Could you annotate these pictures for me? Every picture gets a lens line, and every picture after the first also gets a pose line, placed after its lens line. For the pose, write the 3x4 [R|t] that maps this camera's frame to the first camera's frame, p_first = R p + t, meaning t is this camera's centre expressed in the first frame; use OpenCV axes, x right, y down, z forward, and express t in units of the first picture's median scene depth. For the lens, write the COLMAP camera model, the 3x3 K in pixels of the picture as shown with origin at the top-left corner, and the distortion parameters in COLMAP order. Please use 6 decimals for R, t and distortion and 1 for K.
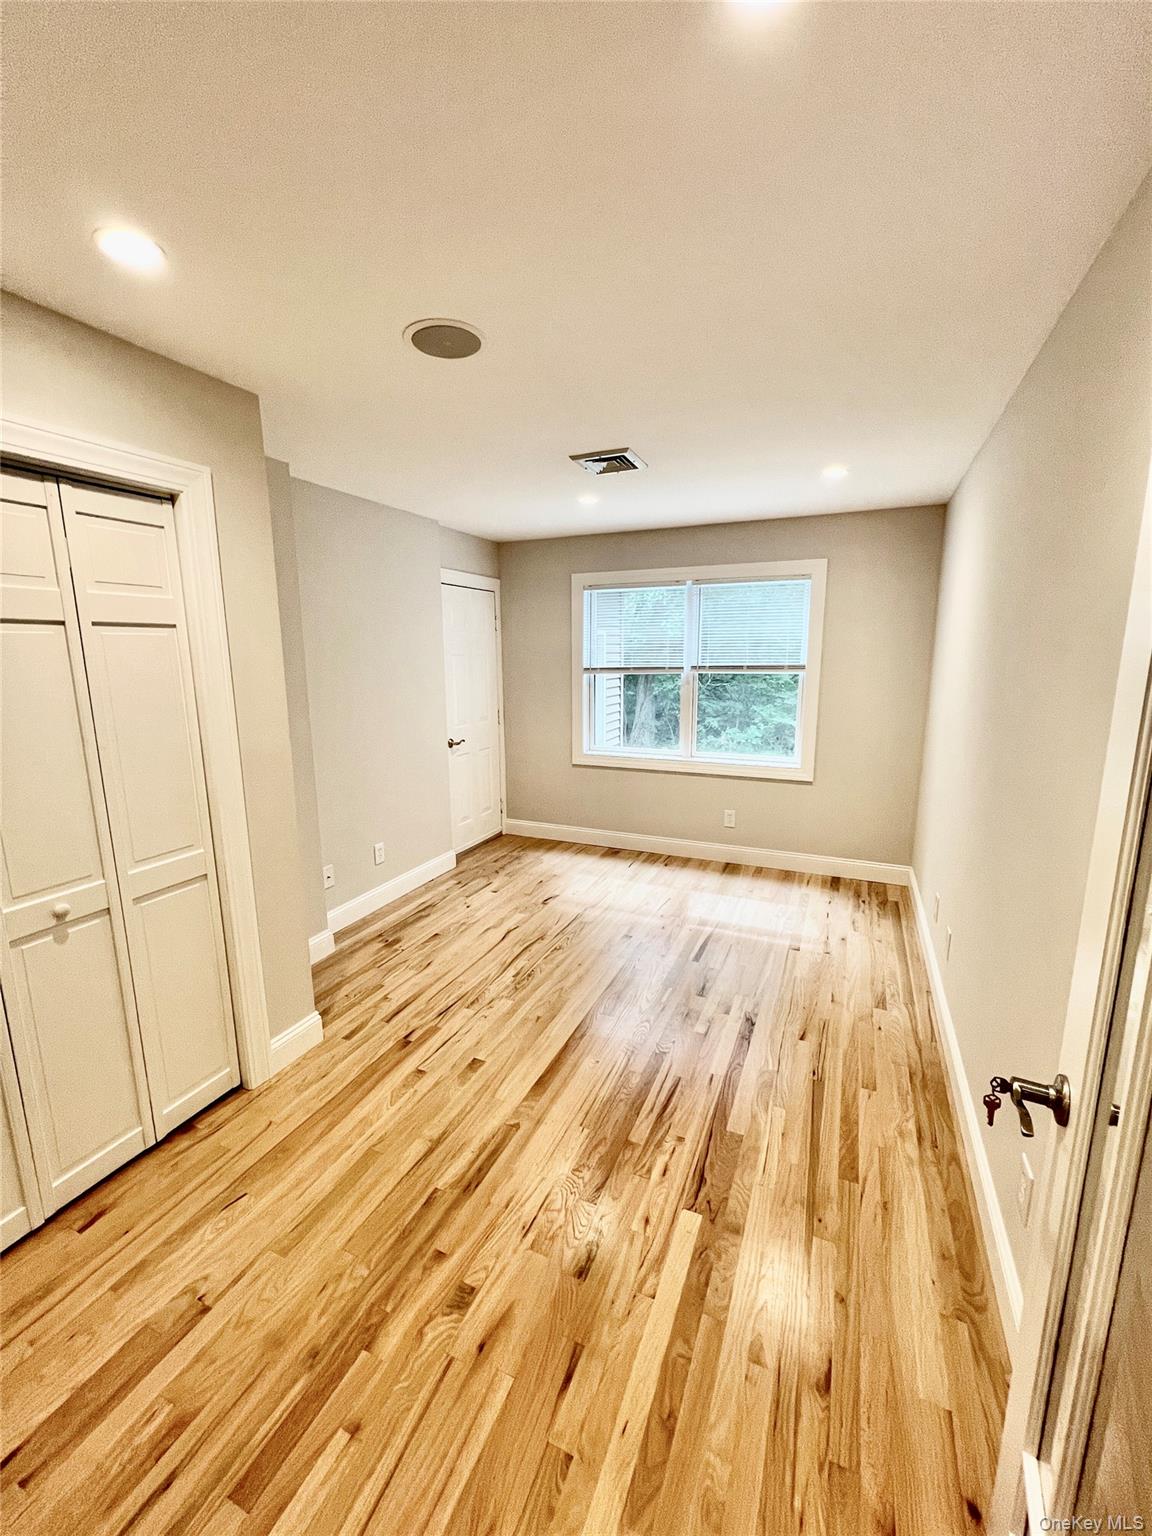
lens RADIAL K [[615.0, 0, 578.1], [0, 615.0, 763.3], [0, 0, 1]] dist [-0.004037, 0.001189]
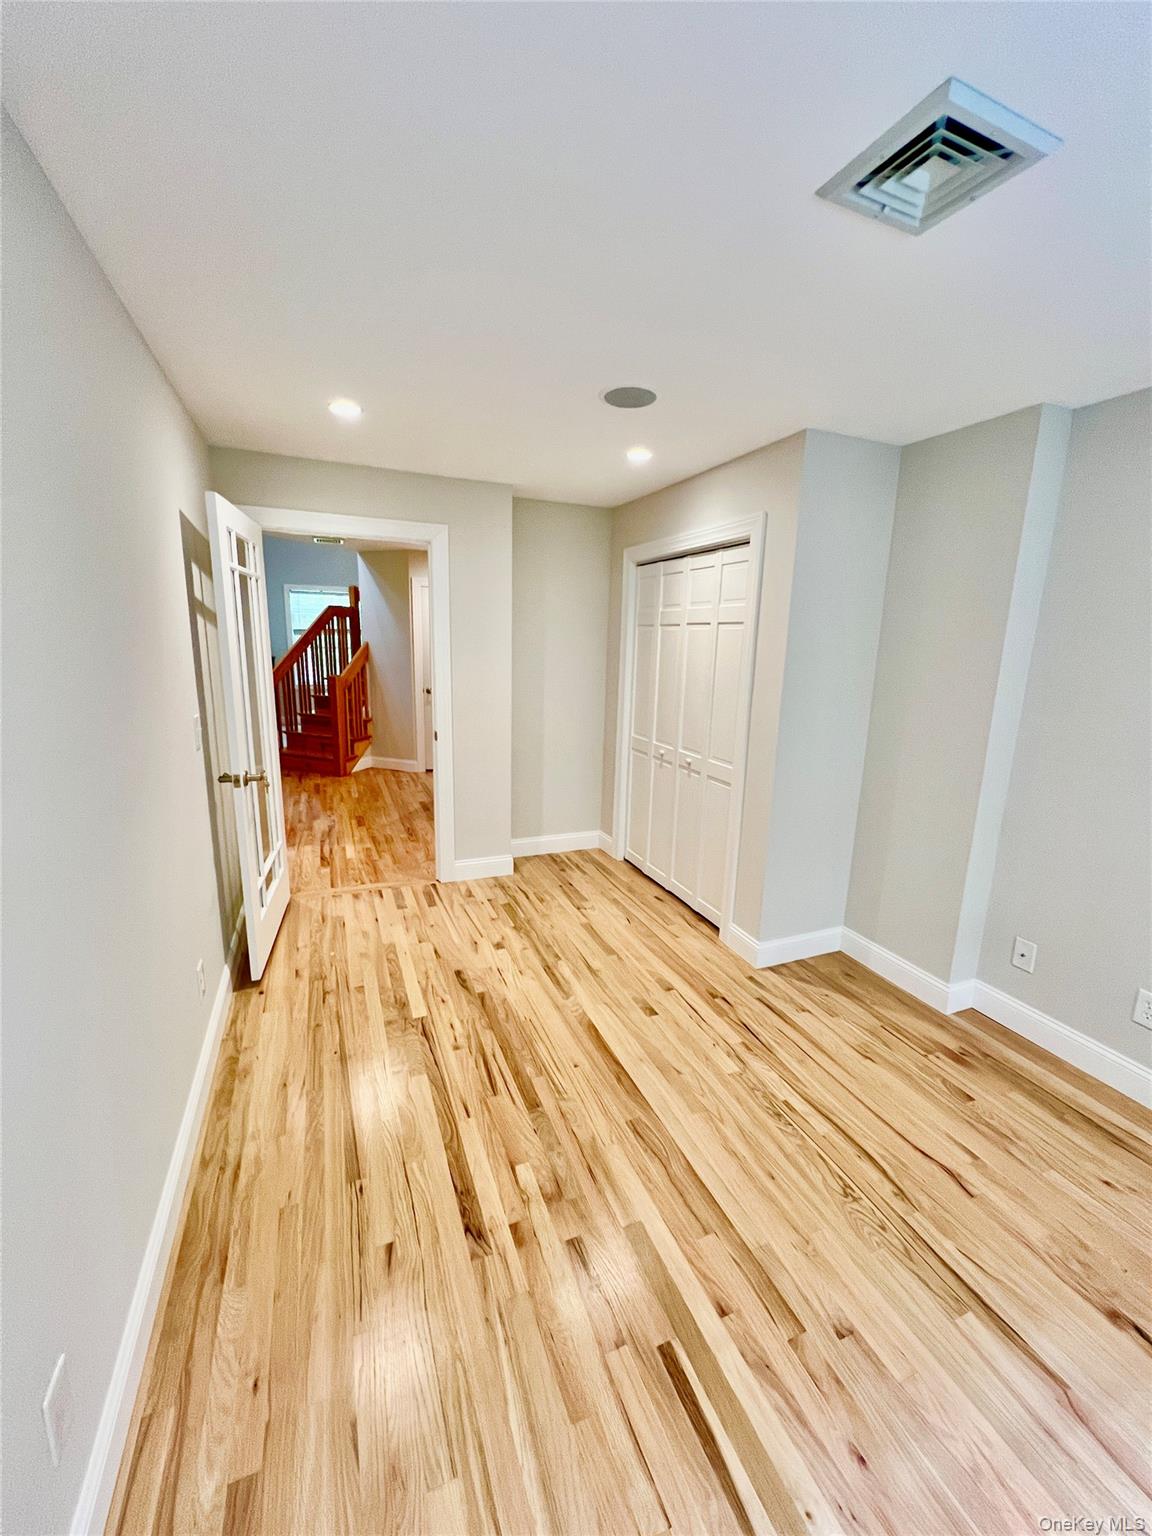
lens RADIAL K [[614.3, 0, 579.0], [0, 614.3, 764.9], [0, 0, 1]] dist [-0.000023, -0.000213]
pose [[-0.687262, 0.138489, -0.713086, 0.711669], [-0.151112, 0.932926, 0.326824, -0.294961], [0.710518, 0.332370, -0.620237, 1.584644]]
